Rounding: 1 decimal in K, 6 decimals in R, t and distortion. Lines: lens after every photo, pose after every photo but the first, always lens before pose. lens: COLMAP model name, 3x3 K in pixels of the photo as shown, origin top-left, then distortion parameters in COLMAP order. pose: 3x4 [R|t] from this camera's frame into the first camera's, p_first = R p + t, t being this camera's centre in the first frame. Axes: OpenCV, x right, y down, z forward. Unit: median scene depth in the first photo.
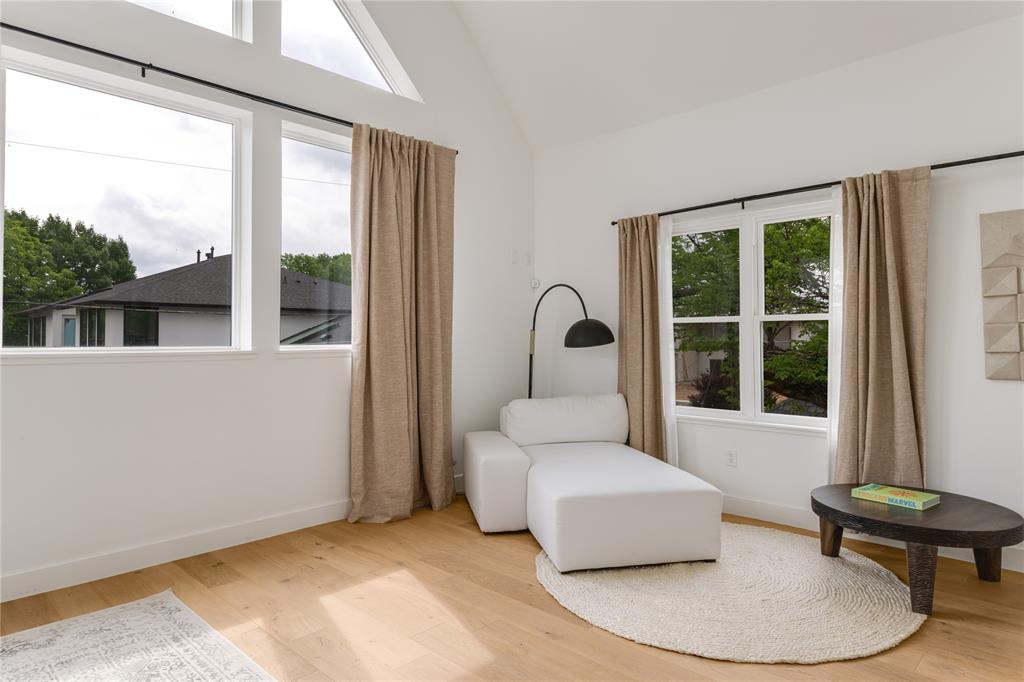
lens RADIAL K [[608.3, 0, 513.1], [0, 608.3, 335.2], [0, 0, 1]] dist [-0.000323, -0.007618]
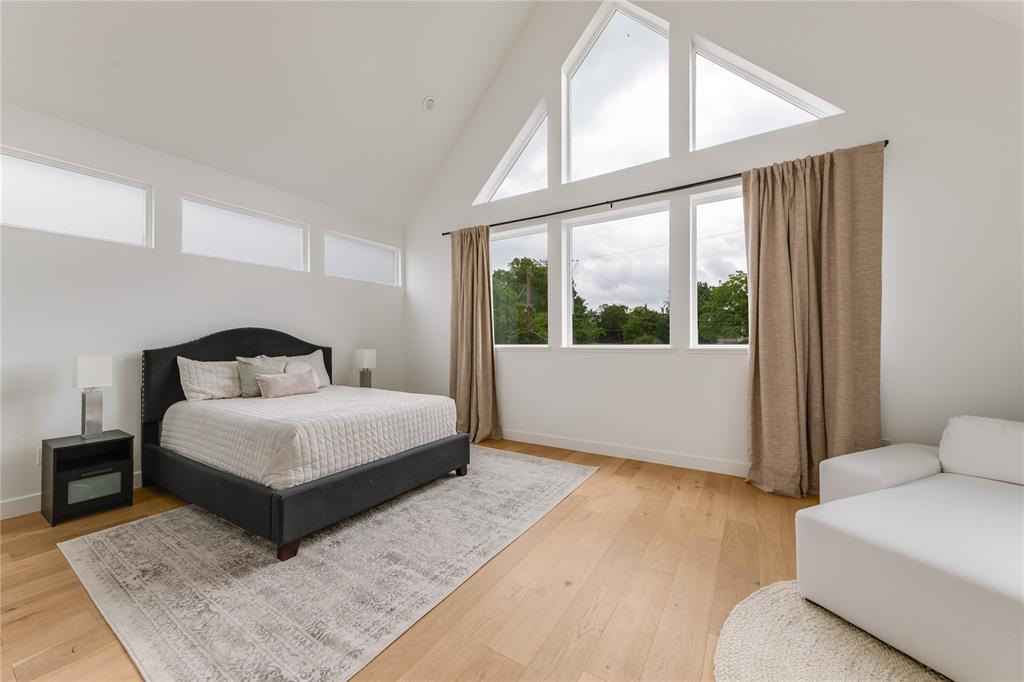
lens RADIAL K [[372.5, 0, 513.7], [0, 372.5, 342.3], [0, 0, 1]] dist [-0.000854, -0.000005]
pose [[0.192444, 0.003635, -0.981301, 0.440495], [0.007224, 0.999961, 0.005121, 0.003300], [0.981281, -0.008074, 0.192410, 0.385794]]
